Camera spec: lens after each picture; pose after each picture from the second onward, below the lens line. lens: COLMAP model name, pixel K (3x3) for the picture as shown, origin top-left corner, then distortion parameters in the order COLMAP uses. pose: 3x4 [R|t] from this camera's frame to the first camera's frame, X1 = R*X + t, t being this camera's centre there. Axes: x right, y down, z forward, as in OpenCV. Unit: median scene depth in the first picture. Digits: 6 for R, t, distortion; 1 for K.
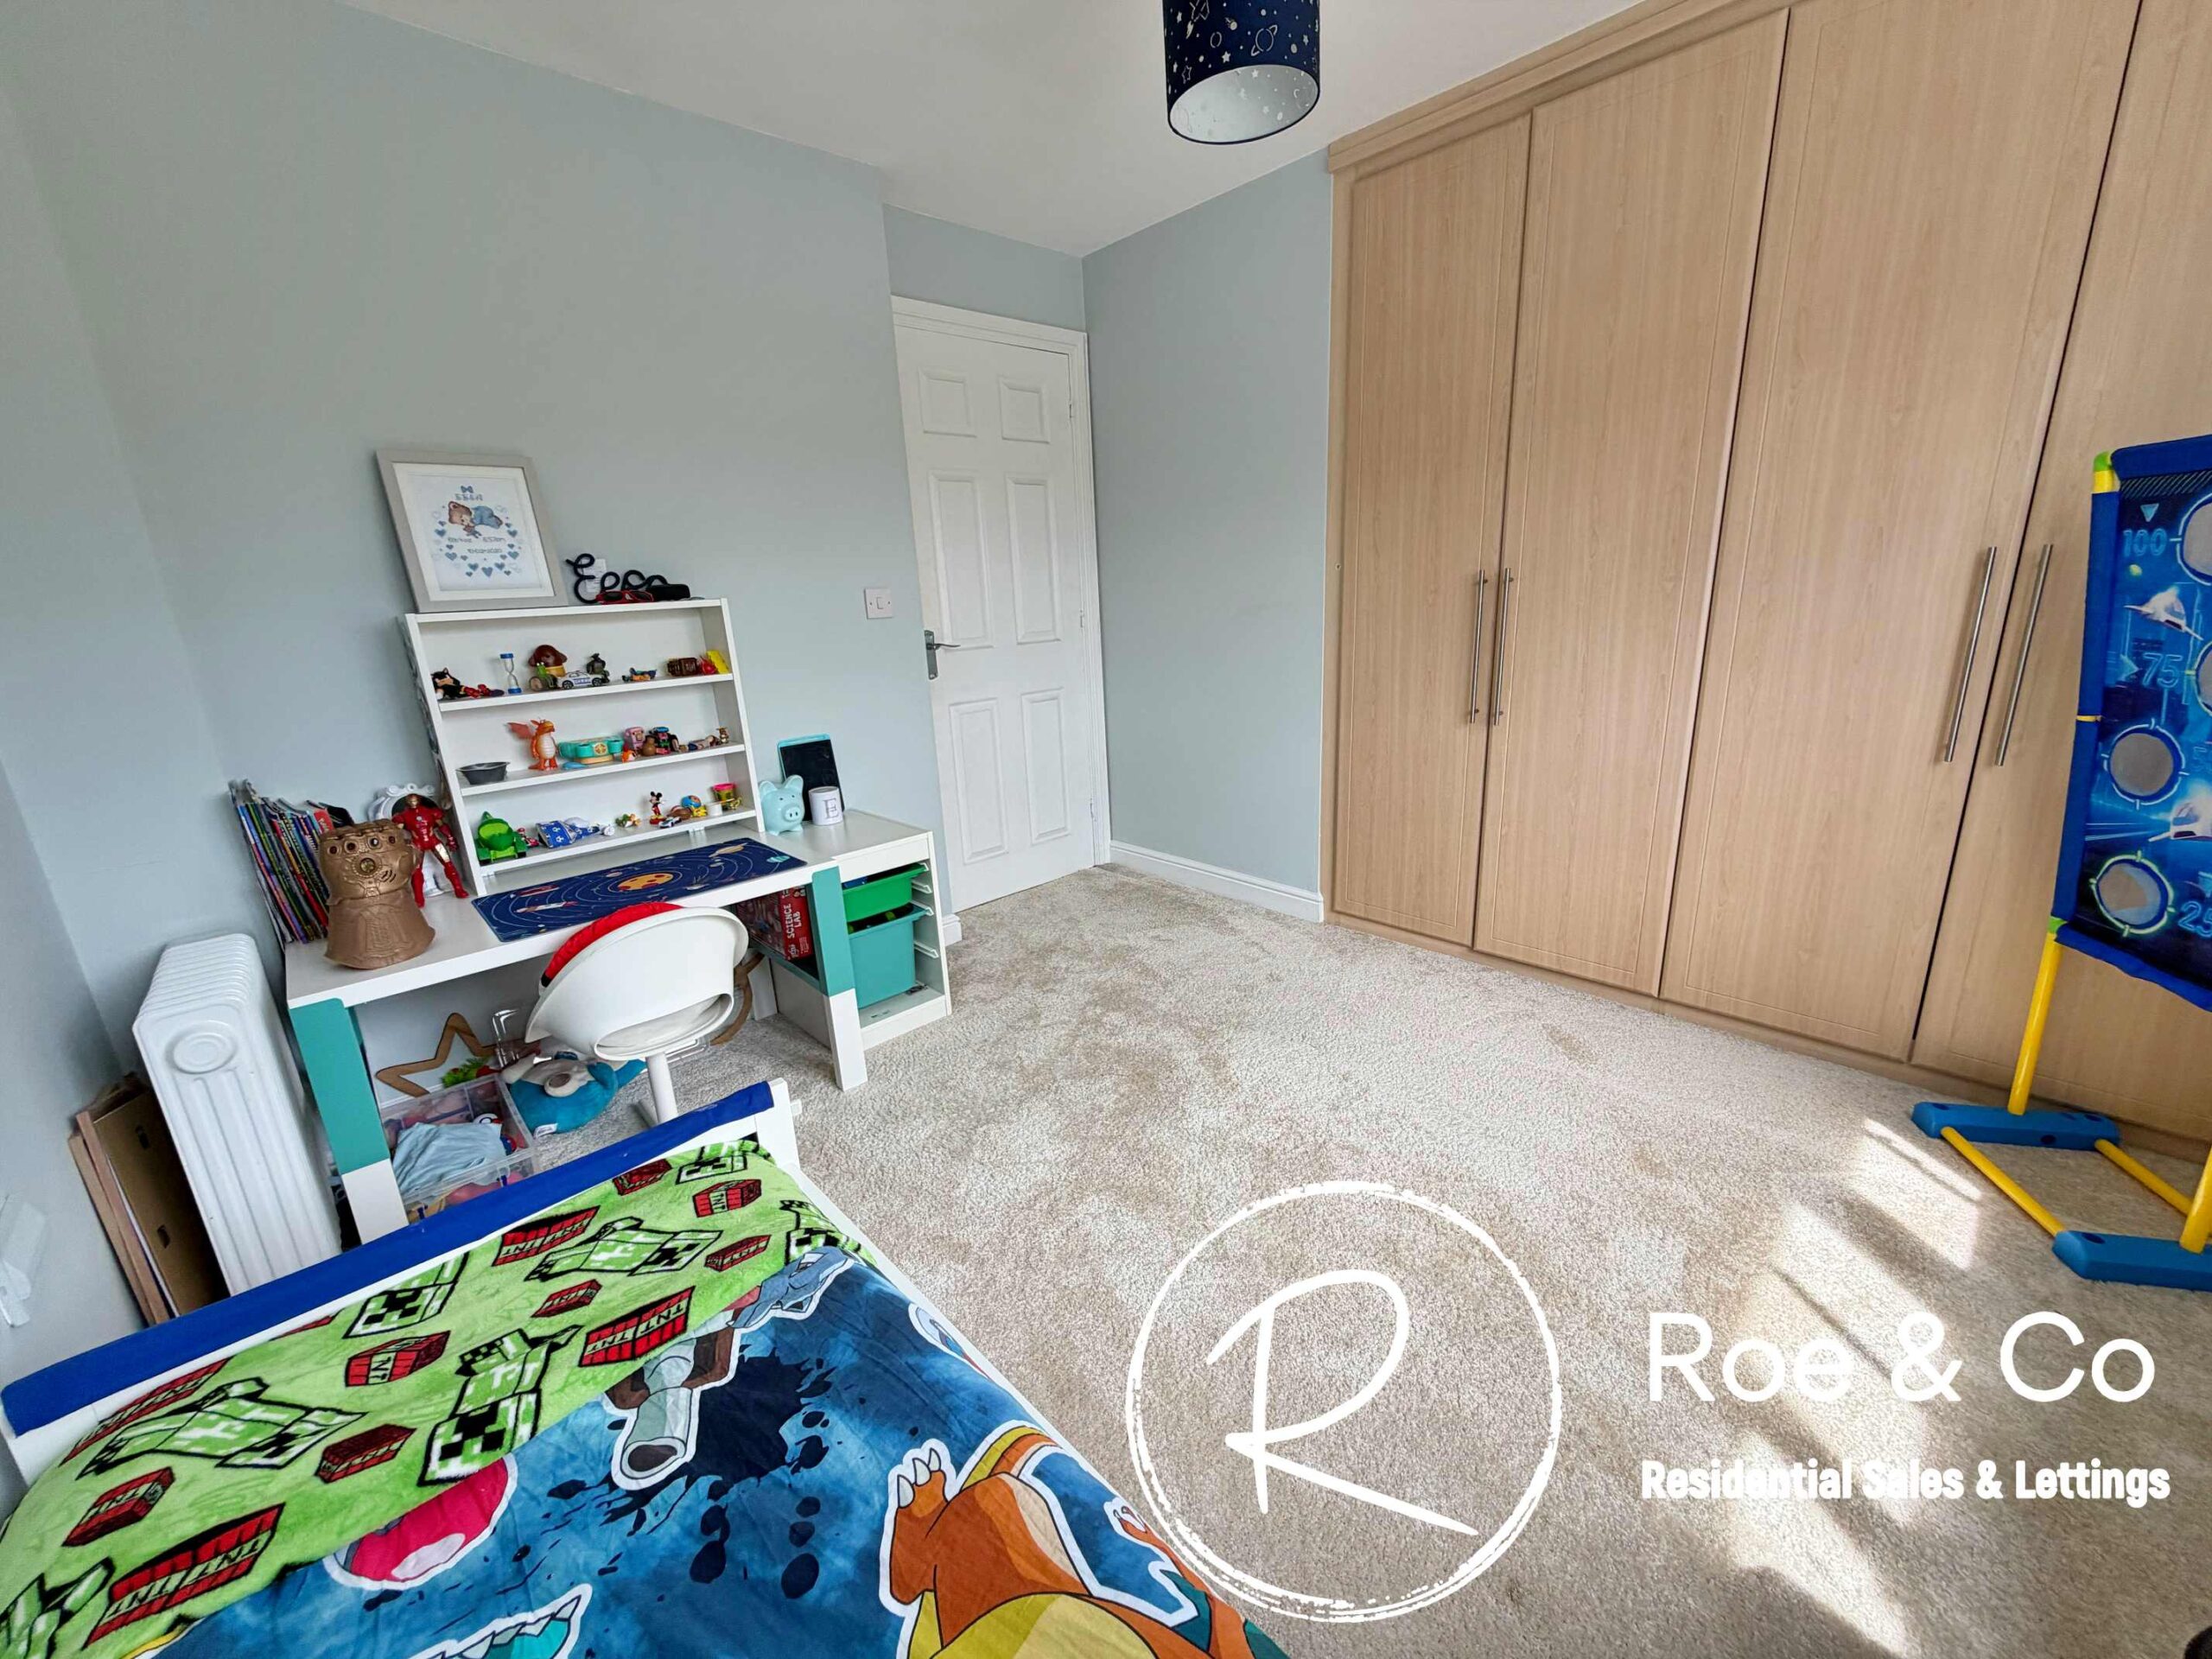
lens RADIAL K [[876.5, 0, 1095.4], [0, 876.5, 827.0], [0, 0, 1]] dist [0.000120, -0.000553]
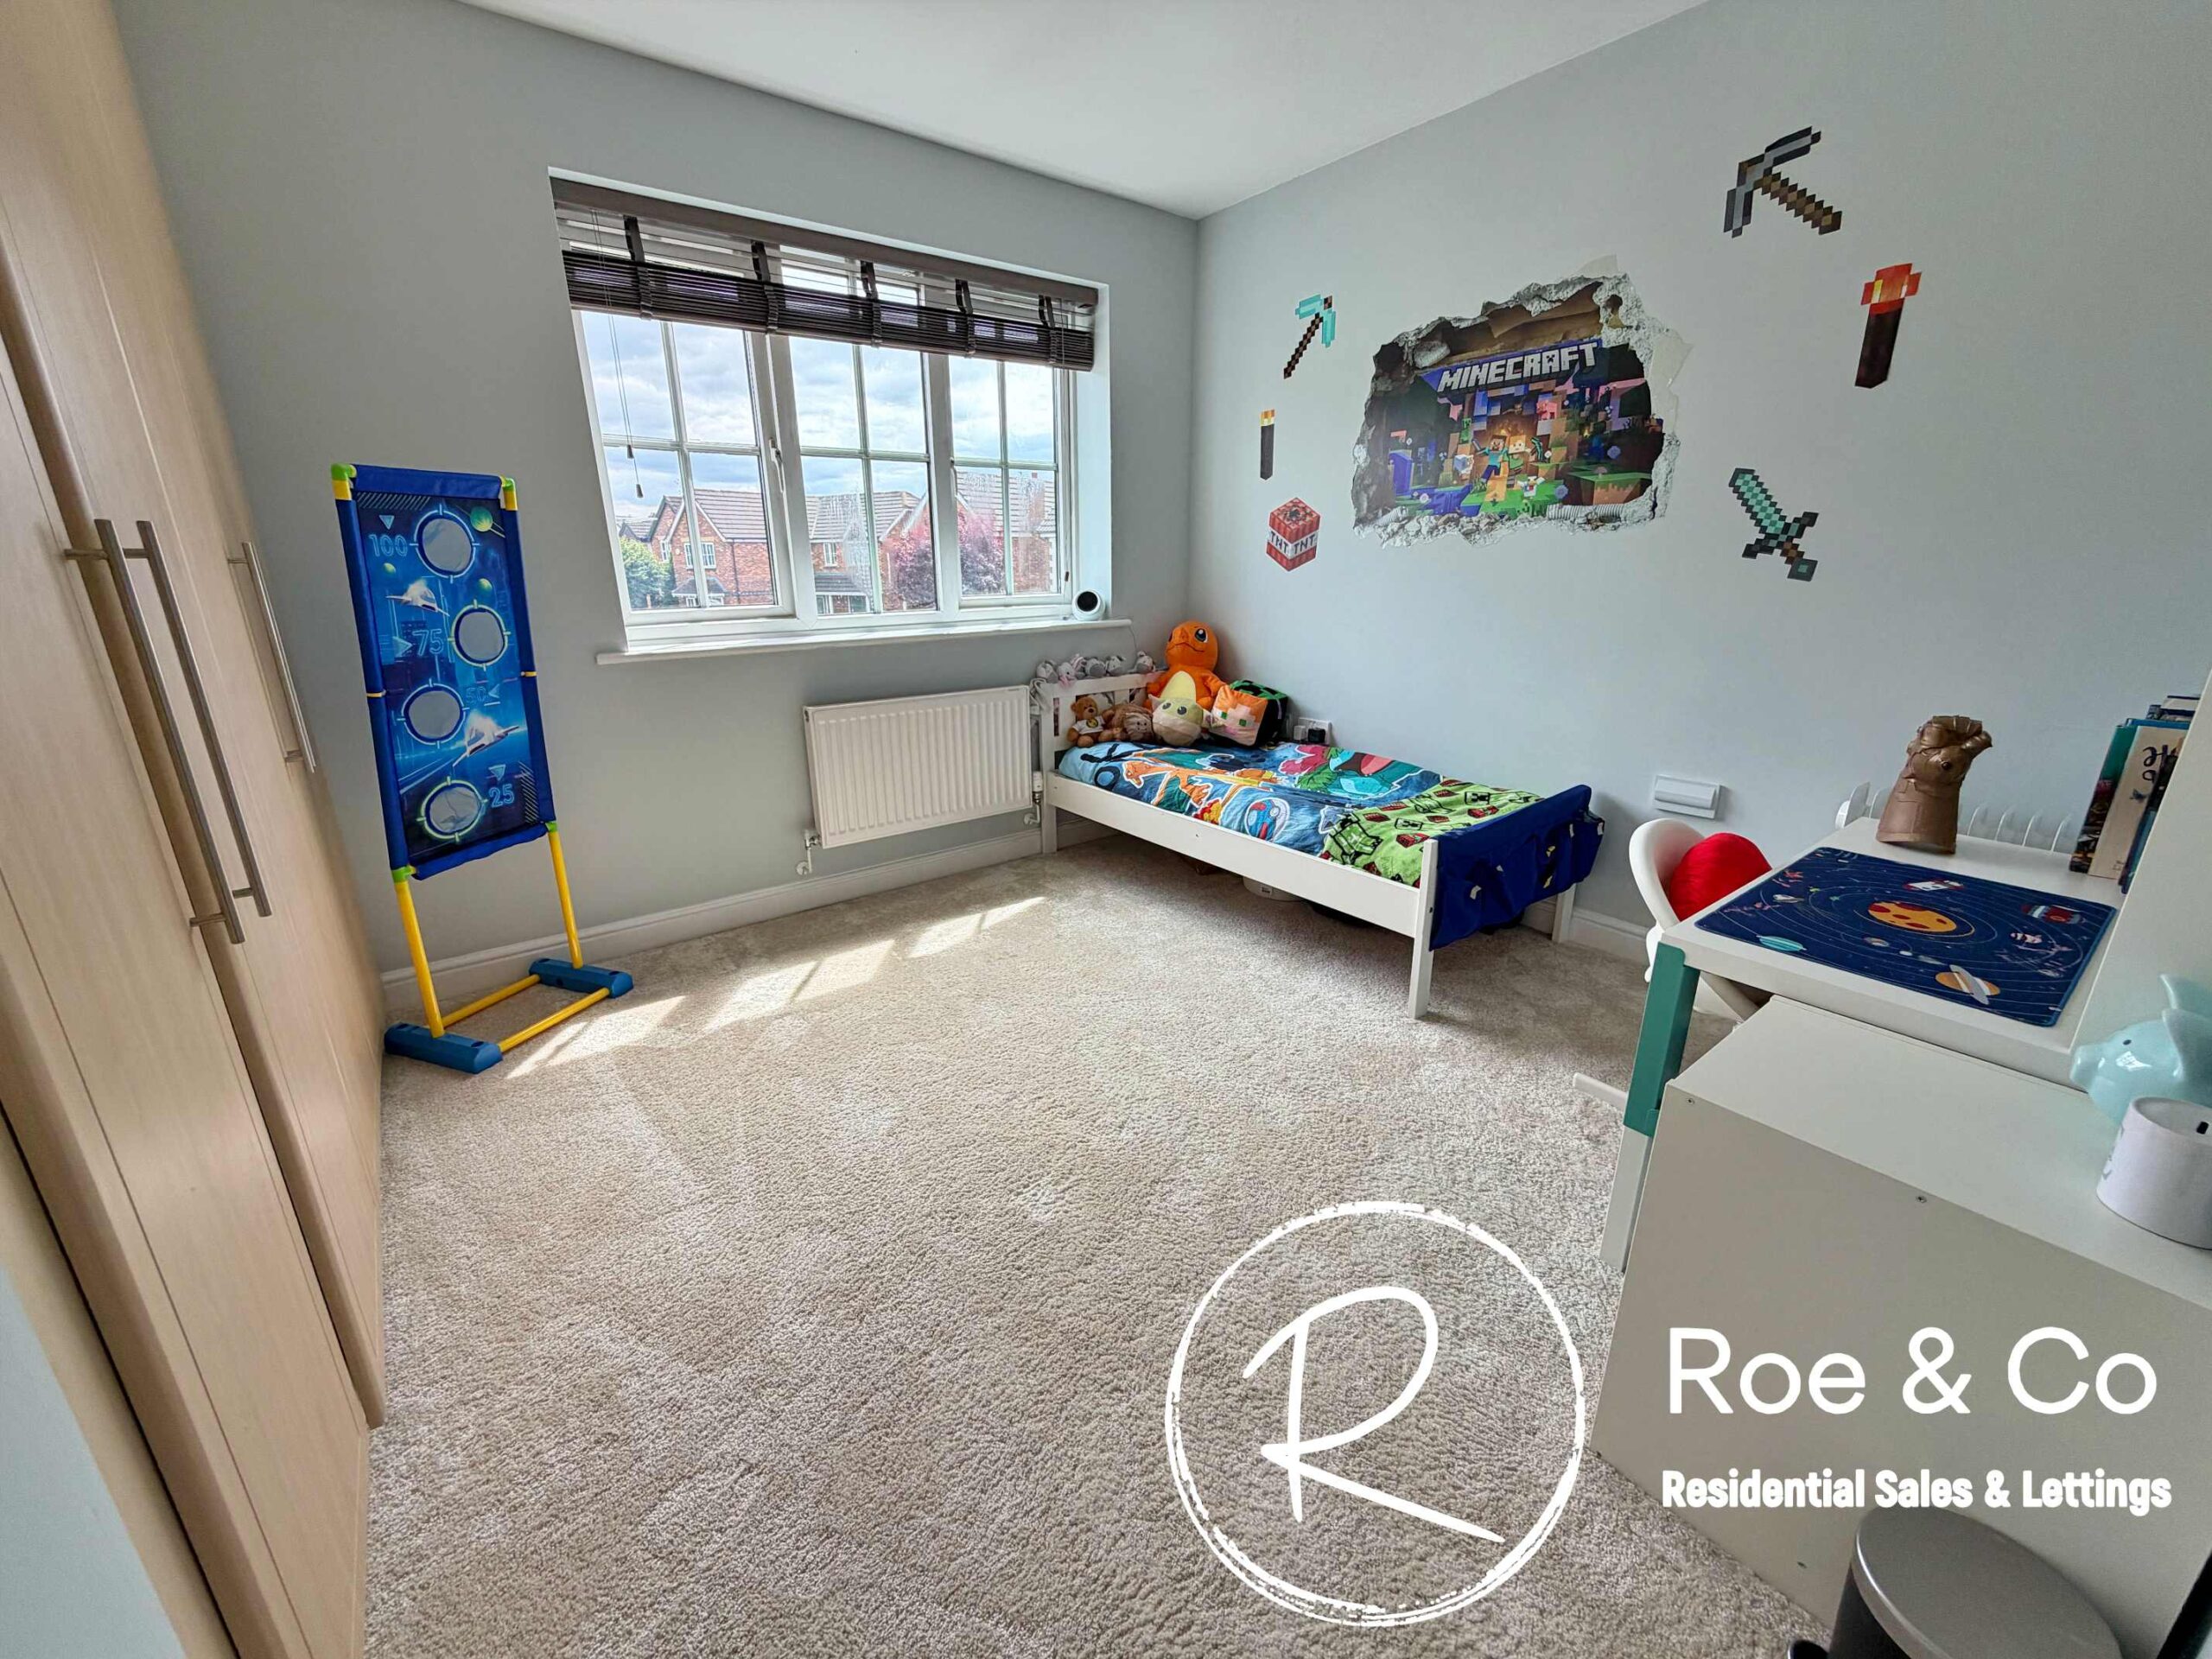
lens RADIAL K [[876.5, 0, 1095.4], [0, 876.5, 827.0], [0, 0, 1]] dist [0.000120, -0.000553]
pose [[-0.994684, 0.030429, 0.098374, 0.067812], [0.078624, 0.841357, 0.534731, -0.545095], [-0.066496, 0.539623, -0.839277, 2.082110]]
